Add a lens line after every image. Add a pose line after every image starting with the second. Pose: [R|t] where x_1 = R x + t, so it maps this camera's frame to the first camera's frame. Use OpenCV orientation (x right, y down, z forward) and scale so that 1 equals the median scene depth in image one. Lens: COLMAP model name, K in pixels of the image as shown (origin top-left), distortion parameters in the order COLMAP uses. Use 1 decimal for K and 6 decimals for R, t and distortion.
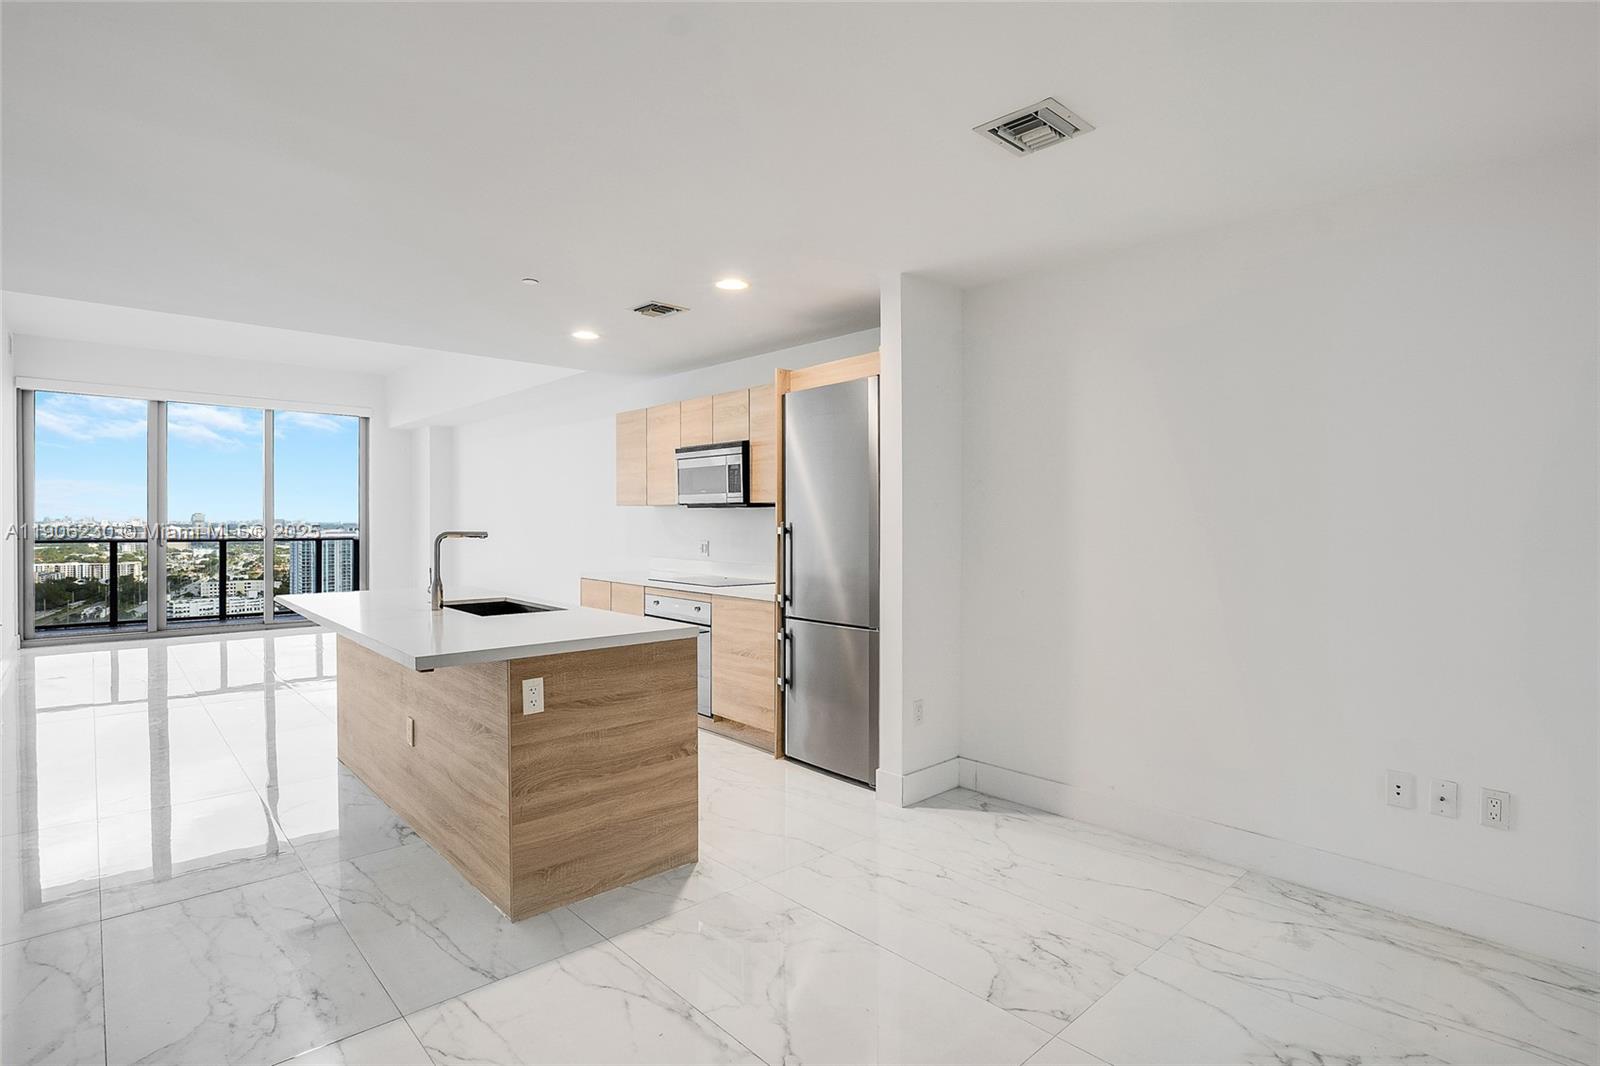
lens RADIAL K [[804.0, 0, 795.1], [0, 804.0, 525.9], [0, 0, 1]] dist [-0.019250, 0.001102]
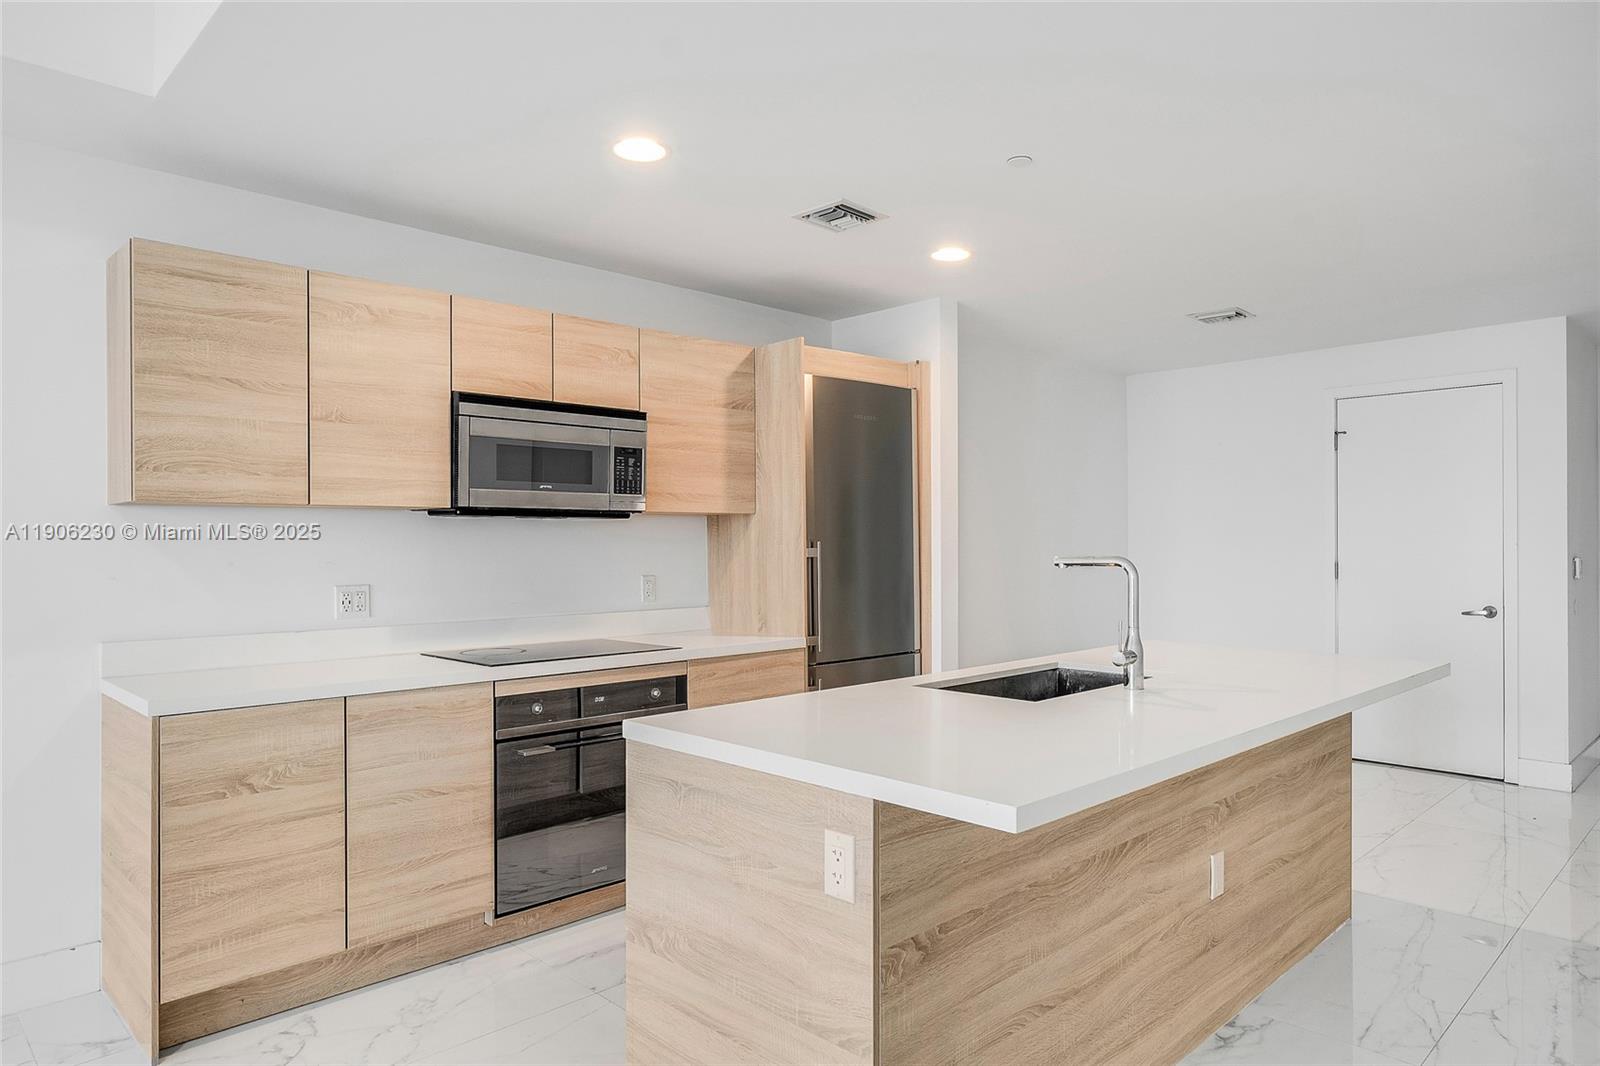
lens RADIAL K [[989.9, 0, 813.4], [0, 989.9, 537.8], [0, 0, 1]] dist [-0.003895, 0.000013]
pose [[-0.050497, 0.003791, 0.998717, -0.834885], [0.013340, 0.999906, -0.003121, -0.004575], [-0.998635, 0.013165, -0.050543, 0.912311]]
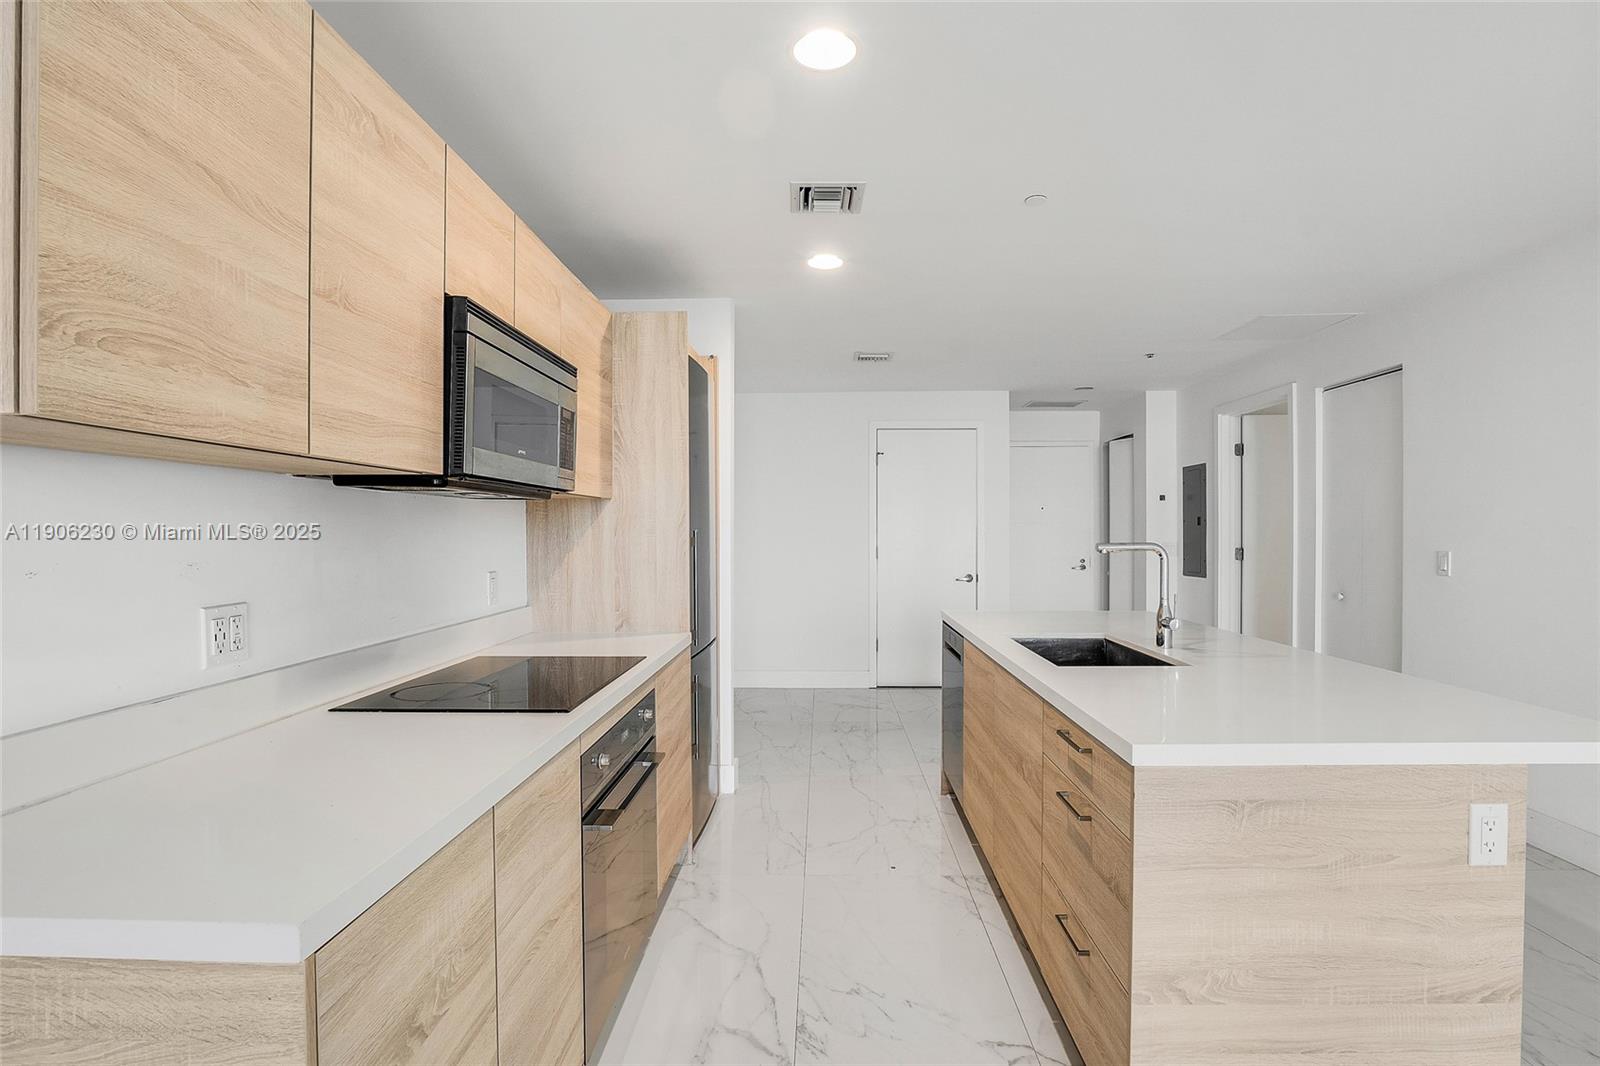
lens RADIAL K [[790.0, 0, 800.4], [0, 790.0, 538.5], [0, 0, 1]] dist [-0.049523, 0.012157]
pose [[-0.724309, -0.004051, 0.689464, -0.502247], [0.009379, 0.999832, 0.015729, -0.006529], [-0.689412, 0.017859, -0.724149, 1.258939]]
